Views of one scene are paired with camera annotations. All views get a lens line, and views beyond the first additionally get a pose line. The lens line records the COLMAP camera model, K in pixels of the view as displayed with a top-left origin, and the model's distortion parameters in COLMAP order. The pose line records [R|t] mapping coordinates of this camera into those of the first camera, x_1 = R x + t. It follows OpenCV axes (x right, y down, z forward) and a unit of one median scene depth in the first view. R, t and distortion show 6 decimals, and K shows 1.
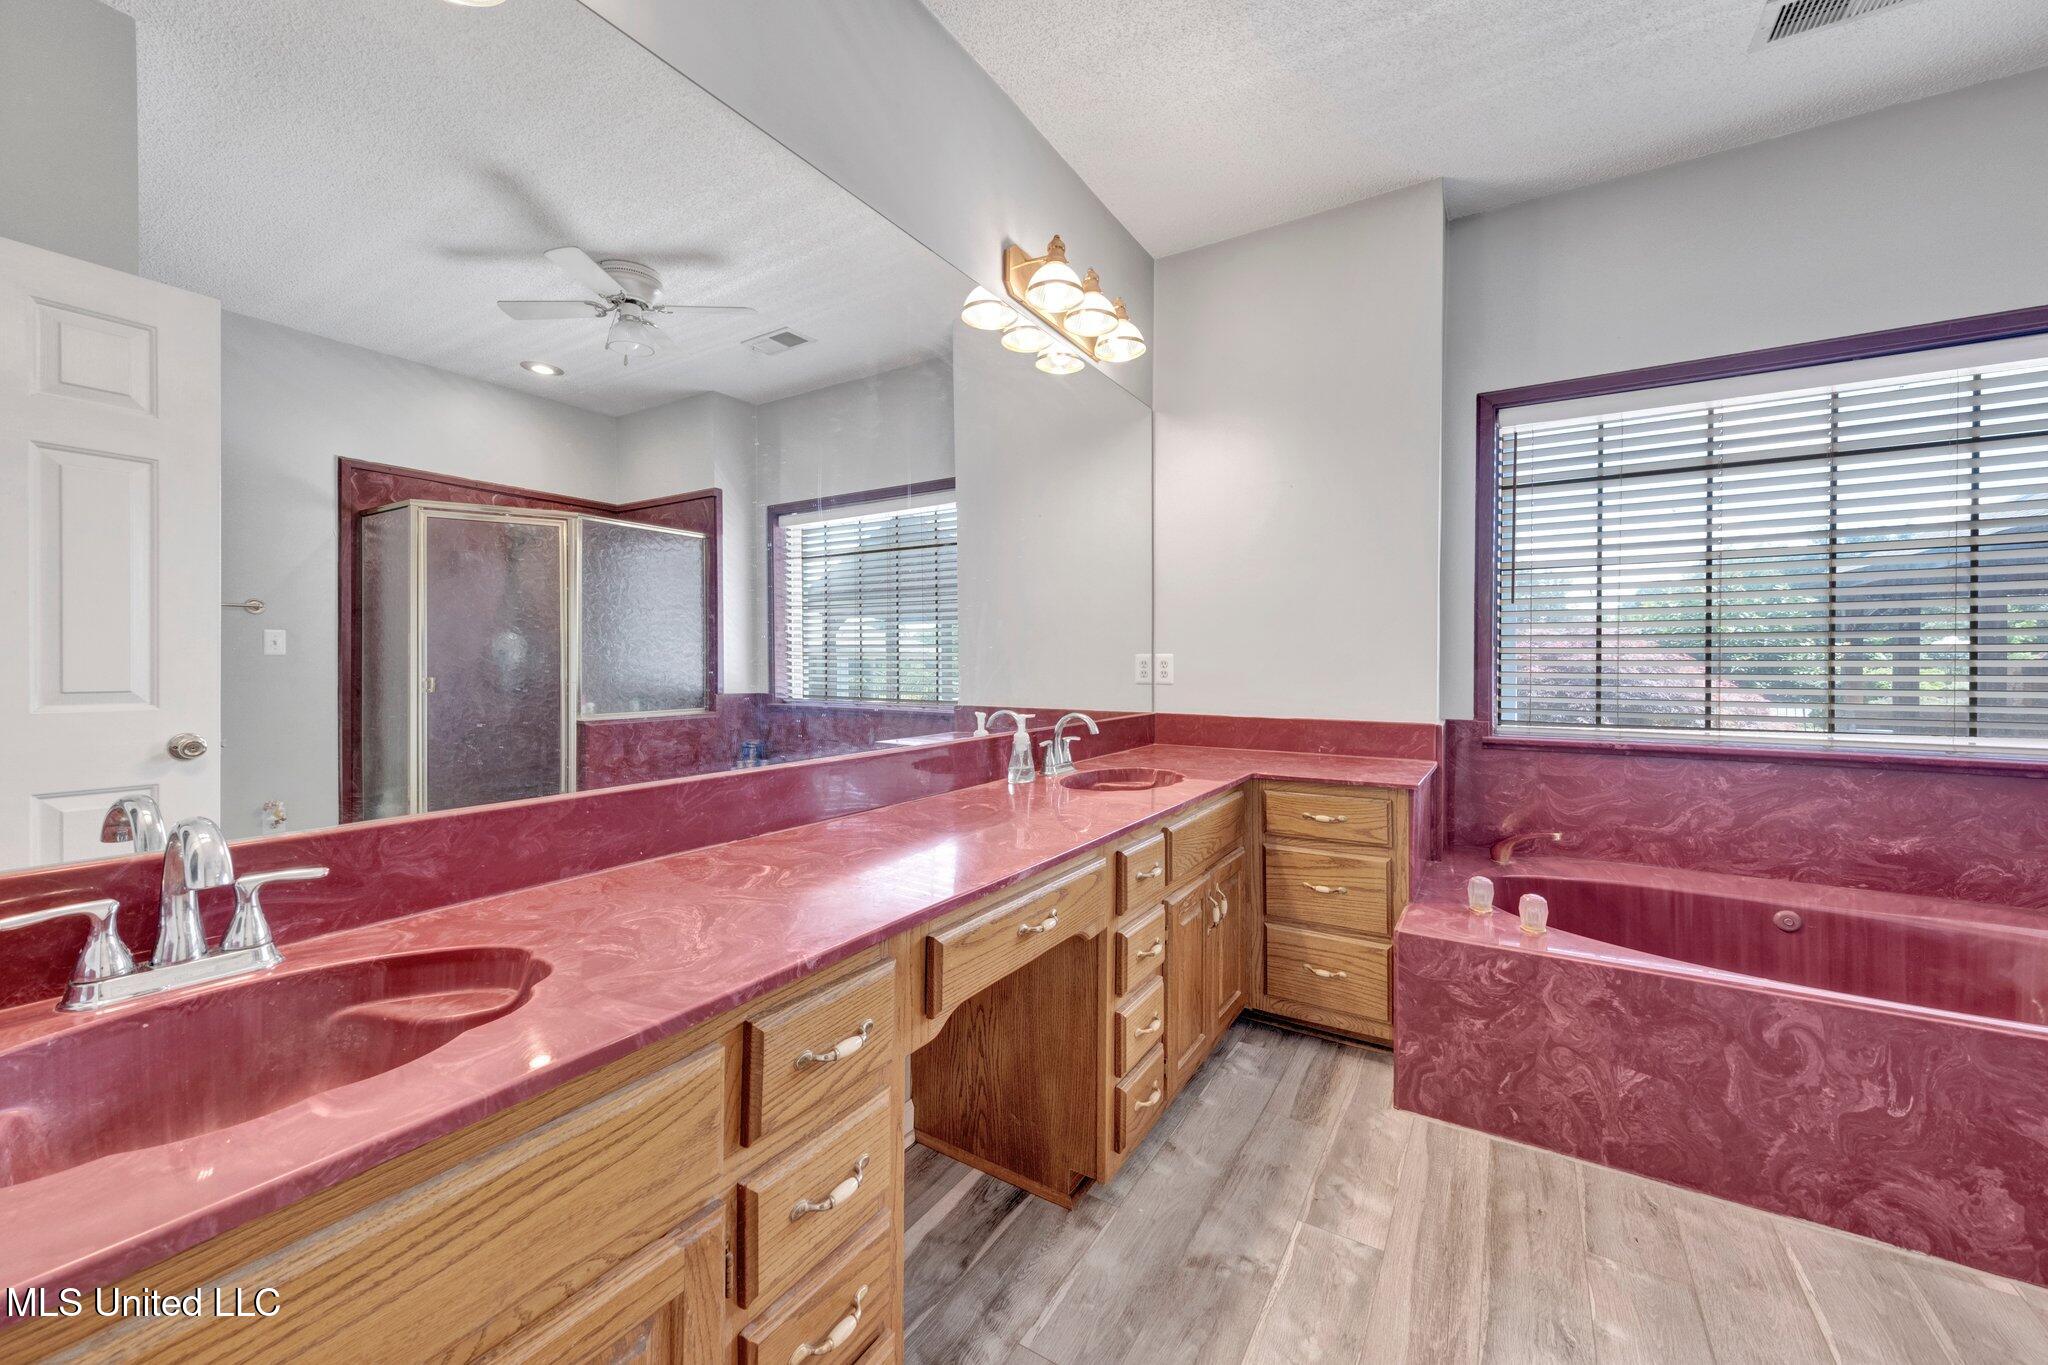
lens RADIAL K [[781.7, 0, 1028.3], [0, 781.7, 653.6], [0, 0, 1]] dist [0.001481, 0.000735]
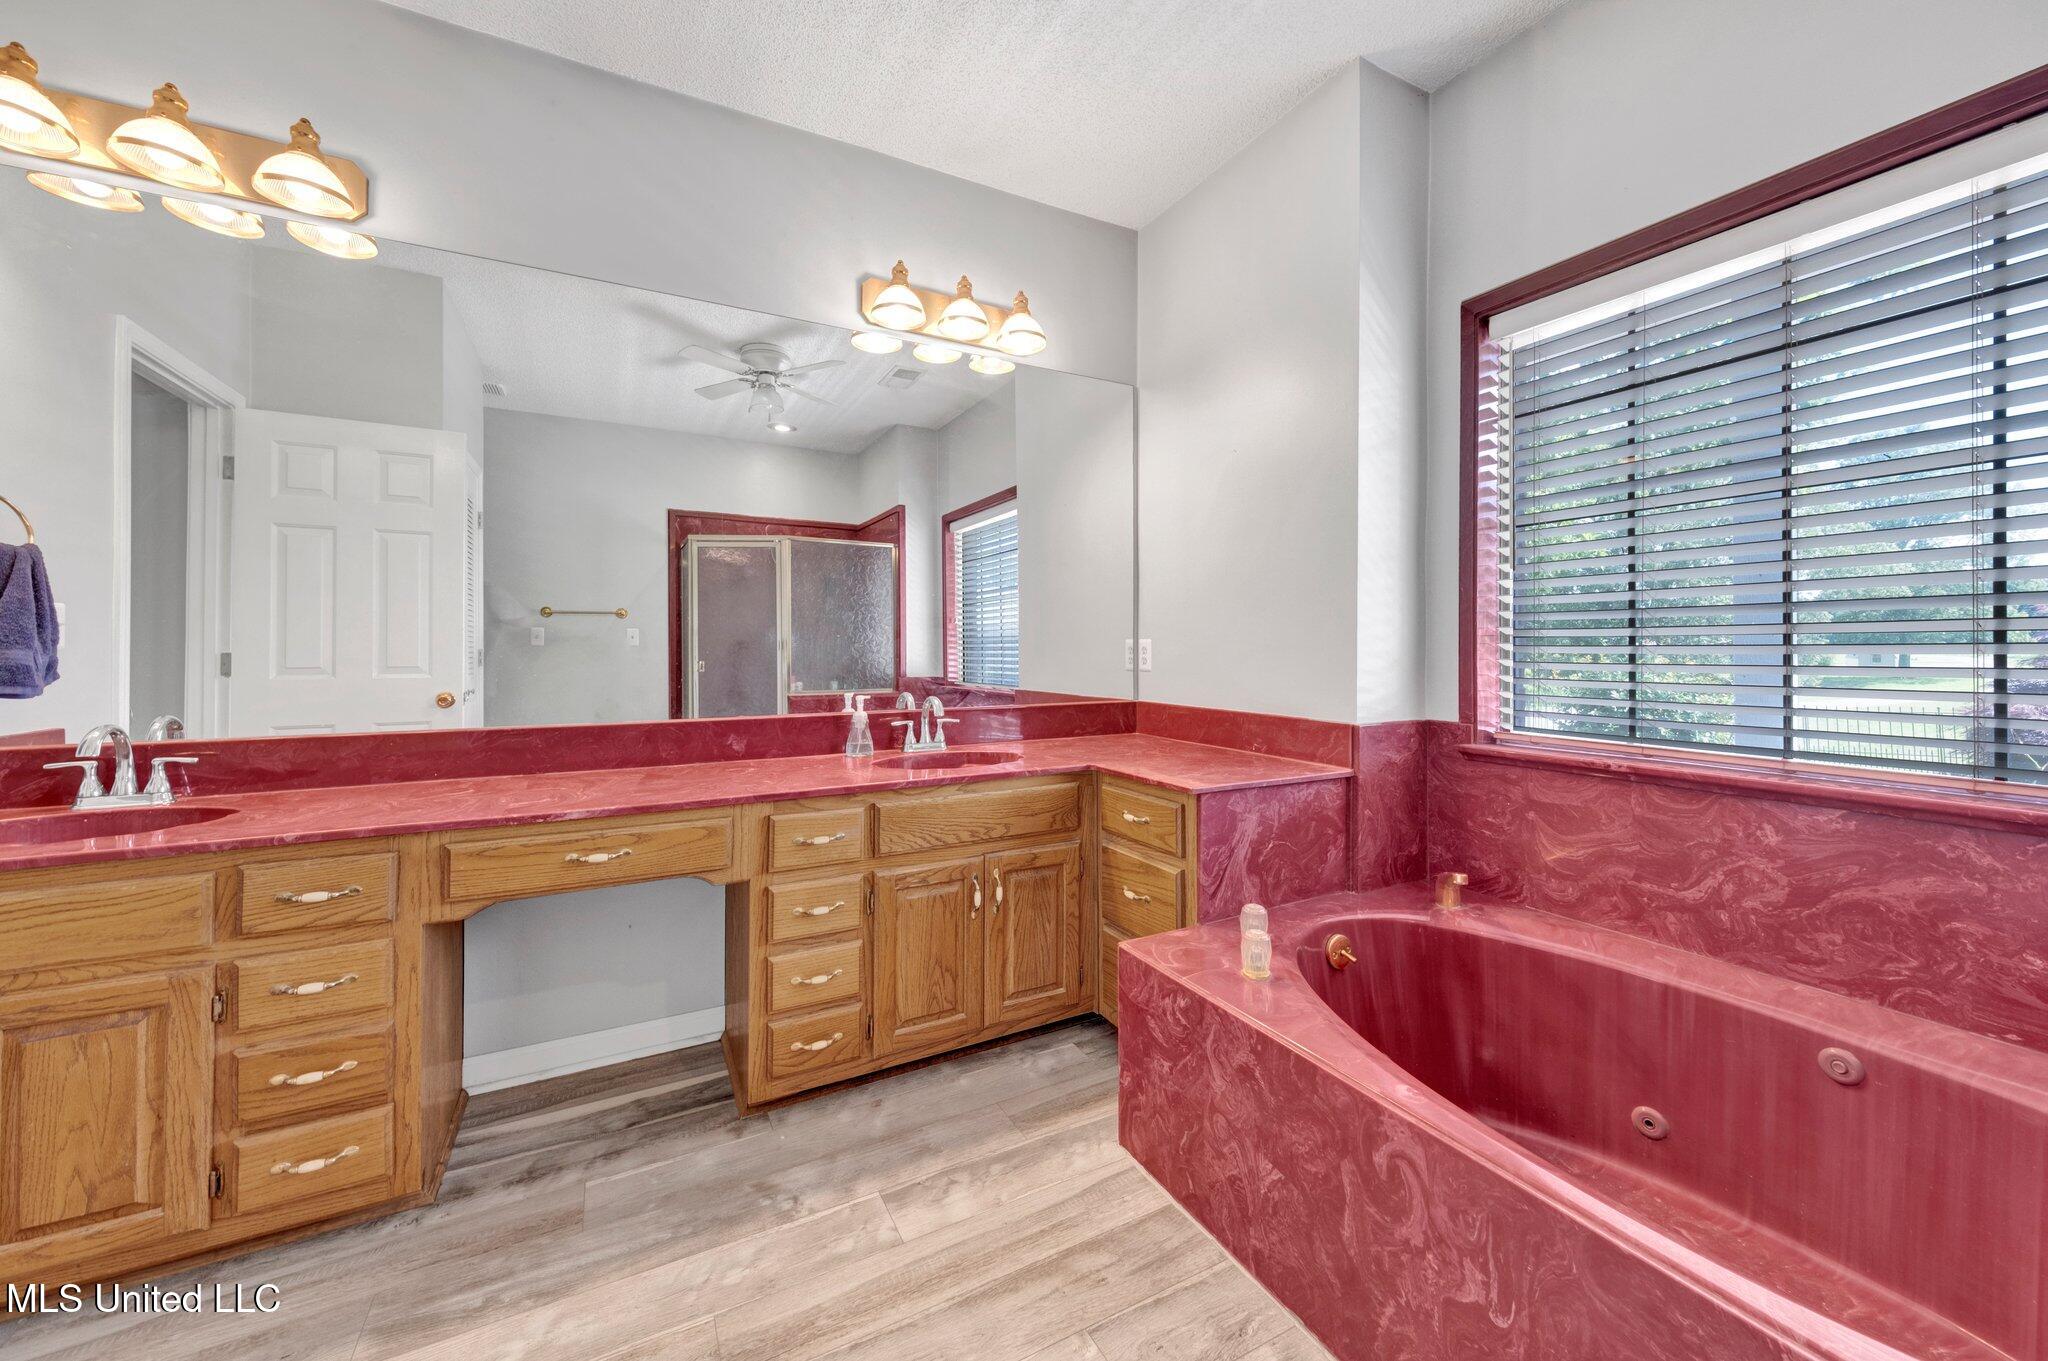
lens RADIAL K [[773.8, 0, 1026.0], [0, 773.8, 633.4], [0, 0, 1]] dist [0.003967, -0.000553]
pose [[0.867200, -0.012057, -0.497814, 0.715404], [0.007414, 0.999909, -0.011302, 0.002401], [0.497905, 0.006111, 0.867210, 0.144649]]
